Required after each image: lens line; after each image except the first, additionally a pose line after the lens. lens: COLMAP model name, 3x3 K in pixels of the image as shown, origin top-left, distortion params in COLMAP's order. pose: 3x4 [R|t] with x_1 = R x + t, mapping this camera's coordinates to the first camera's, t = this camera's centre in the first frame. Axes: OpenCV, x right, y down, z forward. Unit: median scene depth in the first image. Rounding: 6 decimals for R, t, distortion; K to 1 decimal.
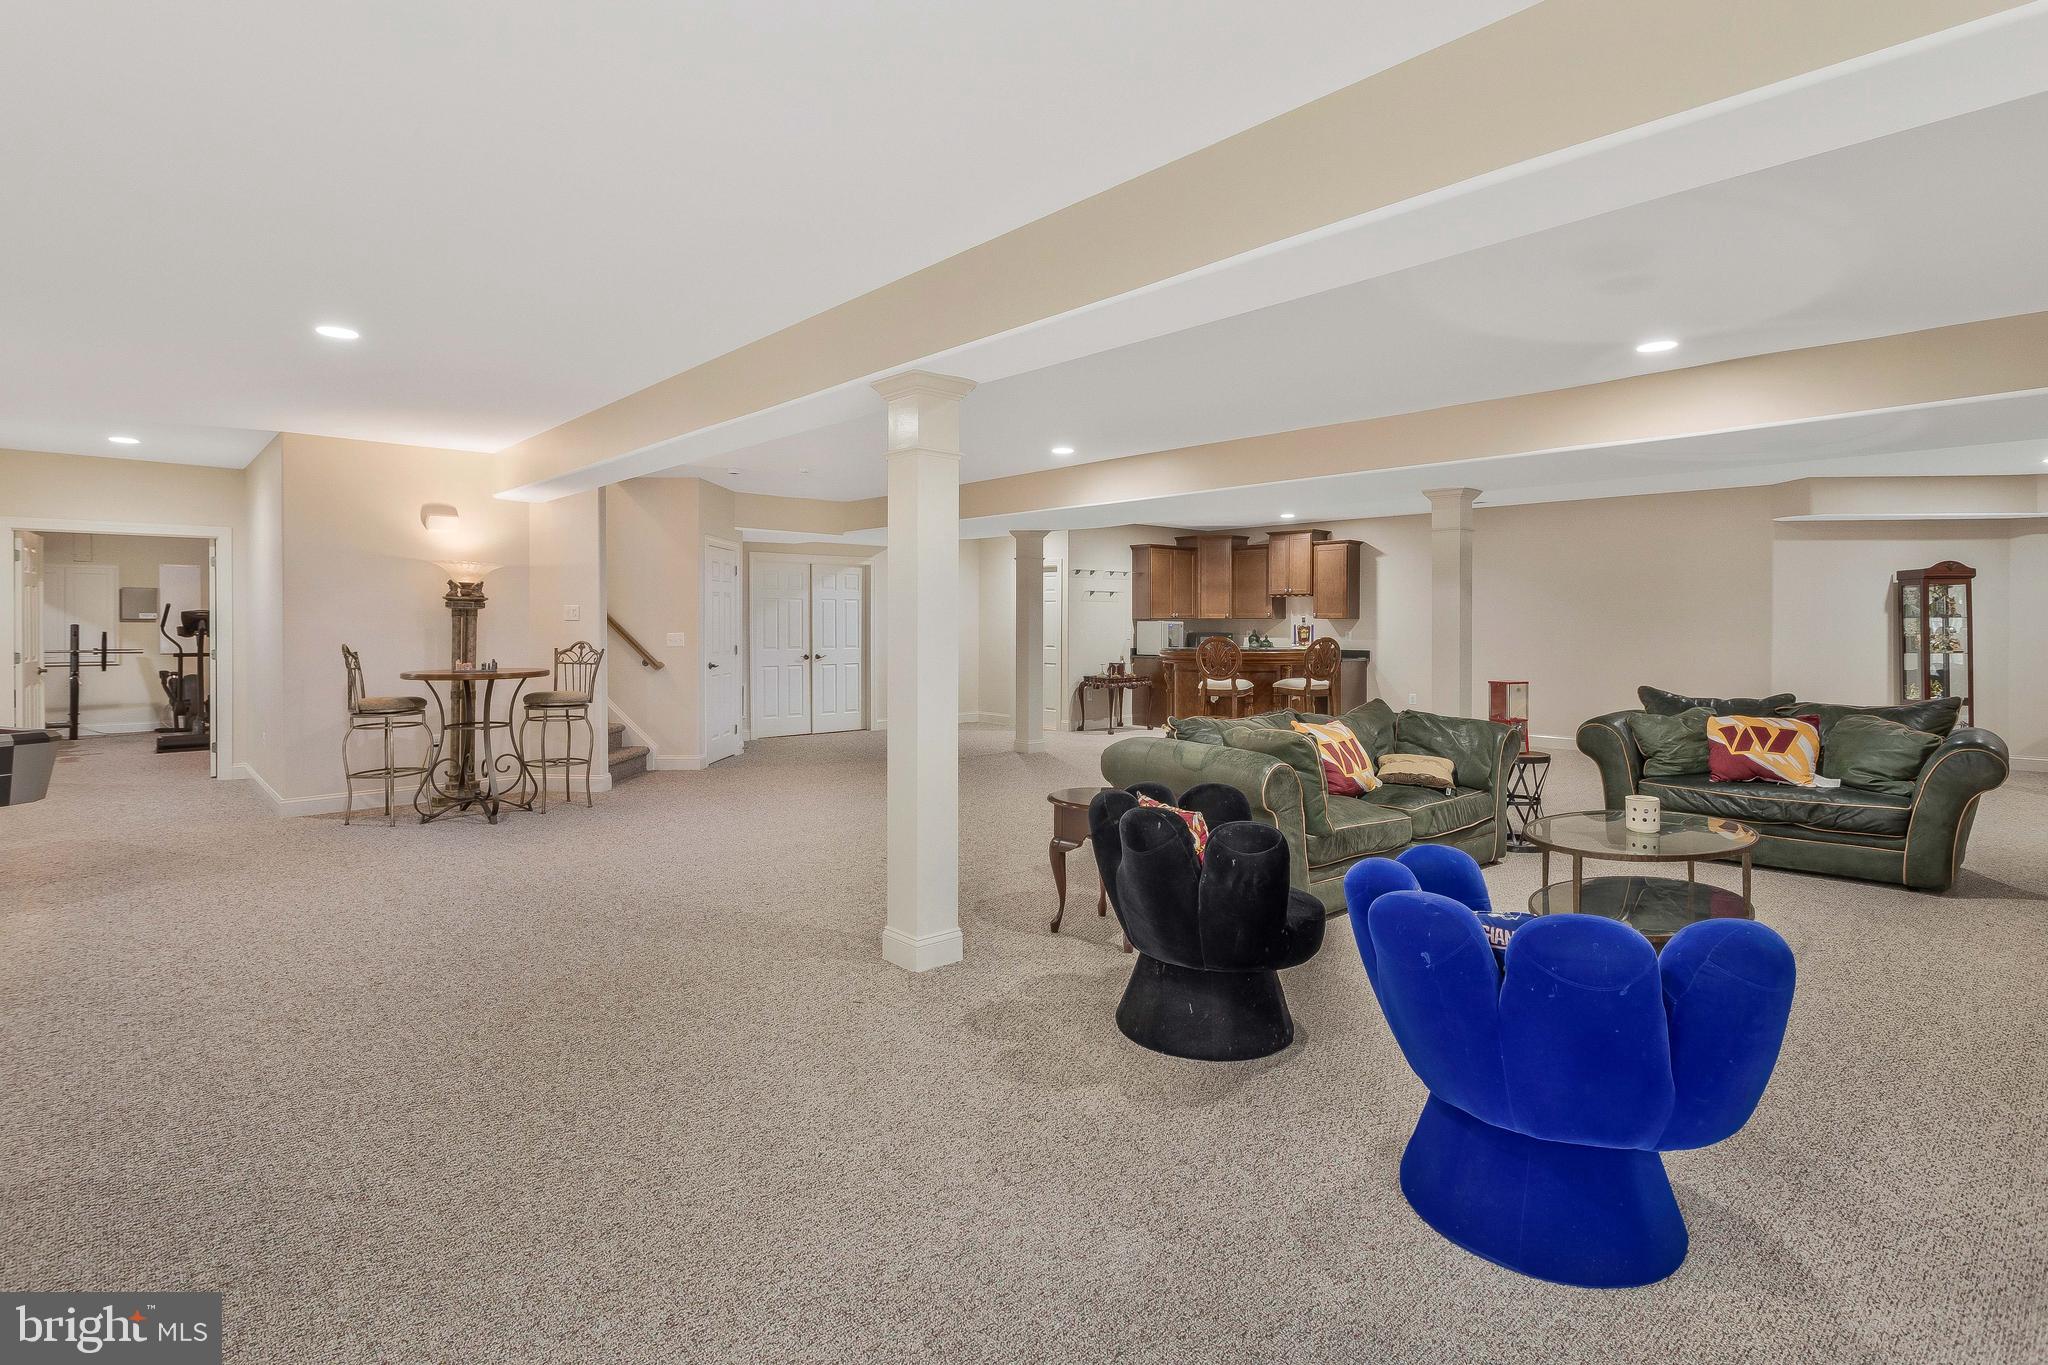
lens RADIAL K [[1002.7, 0, 1023.3], [0, 1002.7, 654.2], [0, 0, 1]] dist [-0.000014, -0.000054]
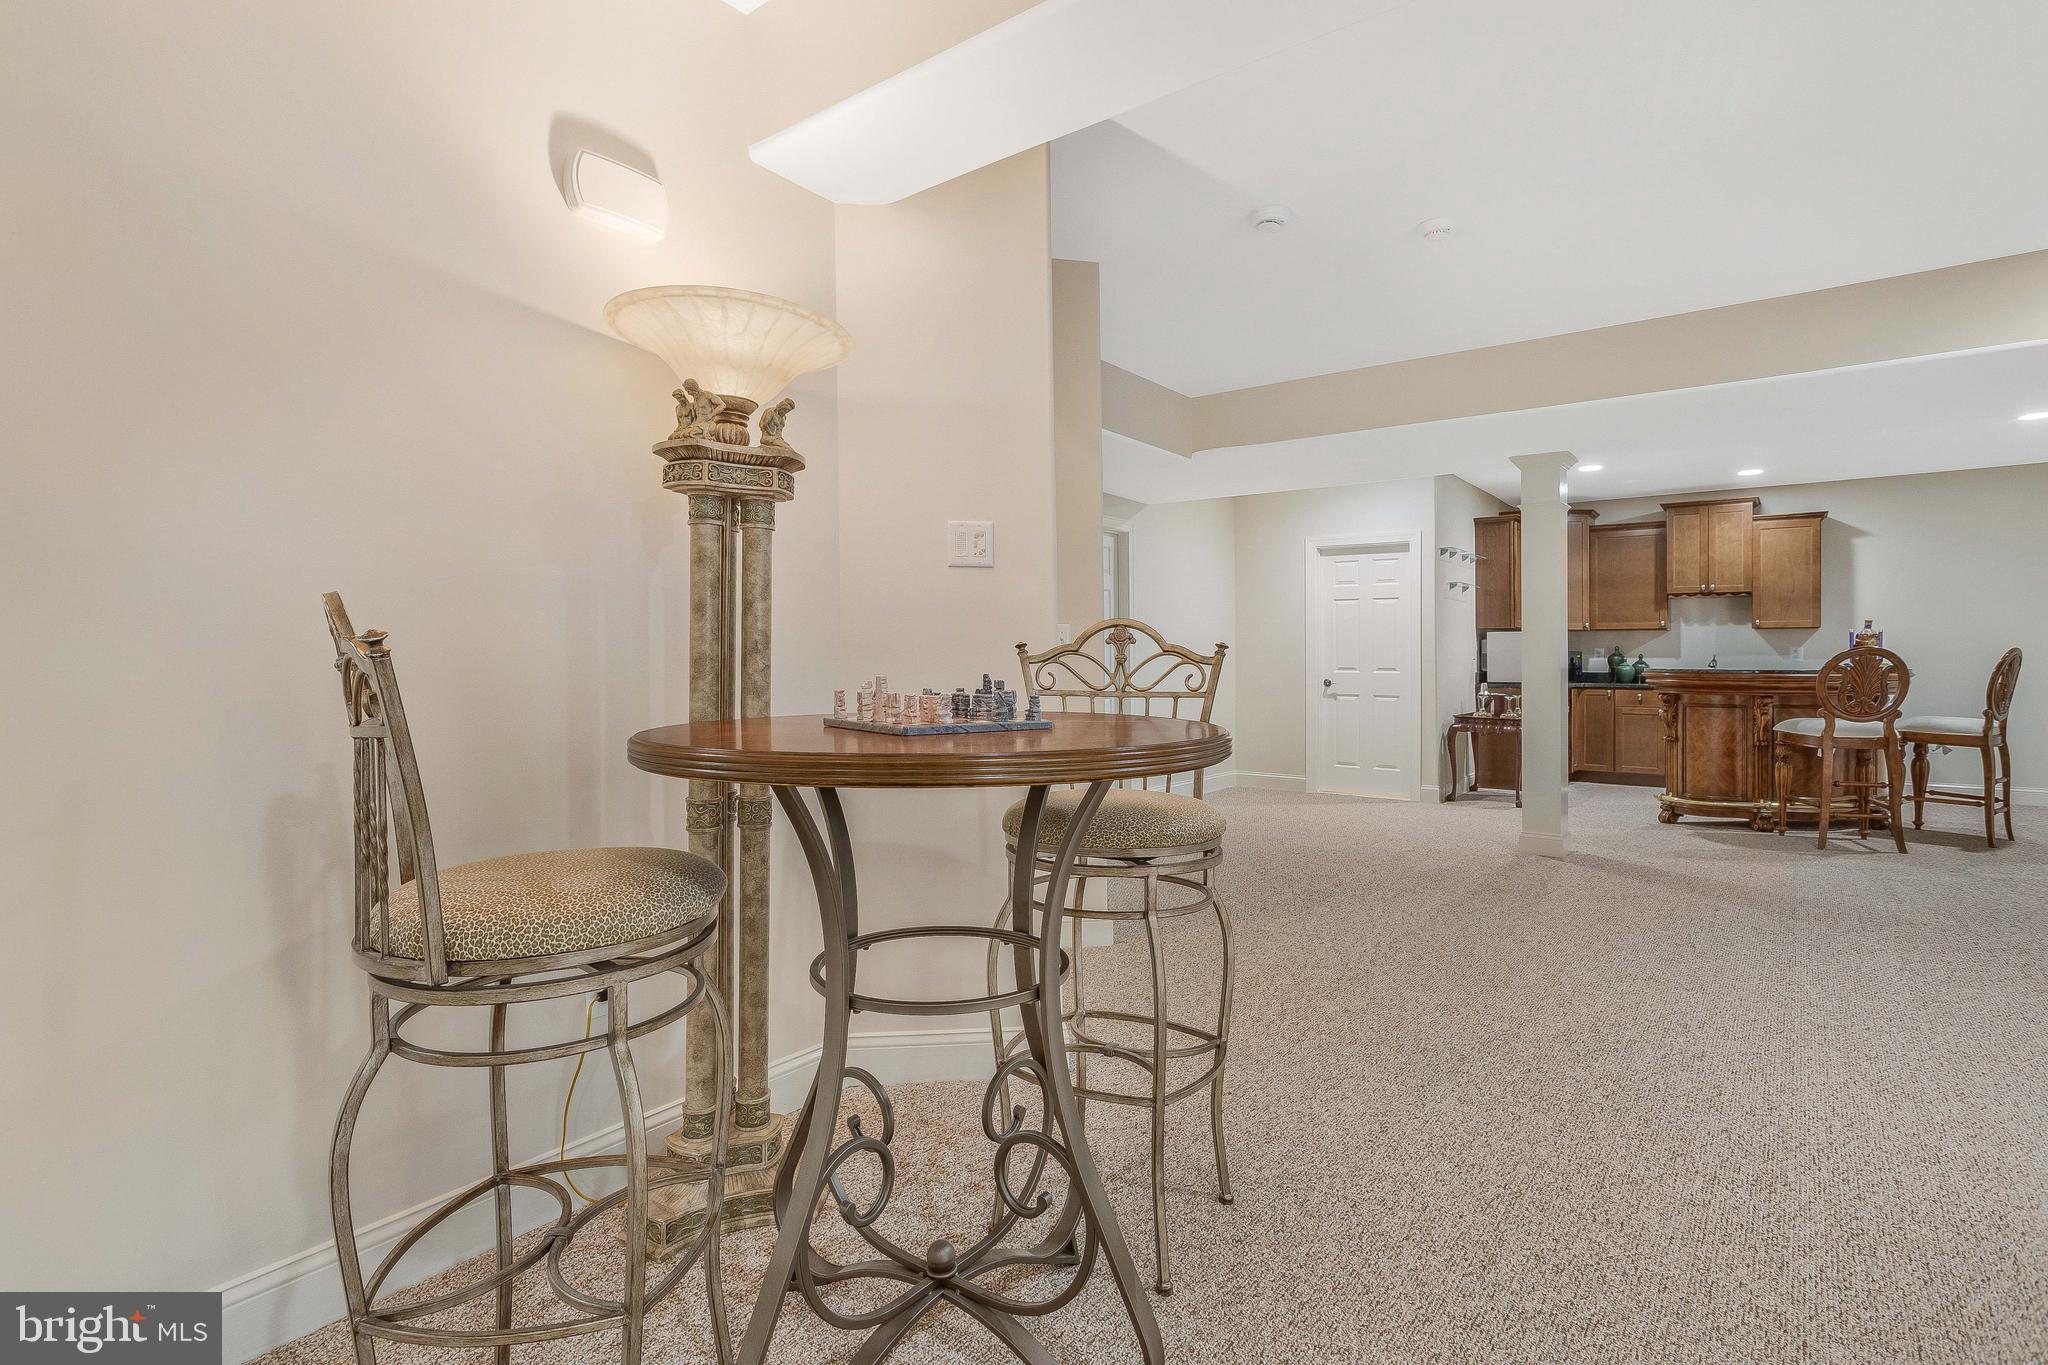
lens RADIAL K [[976.6, 0, 1024.0], [0, 976.6, 682.5], [0, 0, 1]] dist [0.021670, 0.000107]
pose [[0.987858, 0.000952, 0.155356, -0.510546], [-0.000172, 0.999987, -0.005031, 0.007107], [-0.155359, 0.004943, 0.987846, 0.709722]]
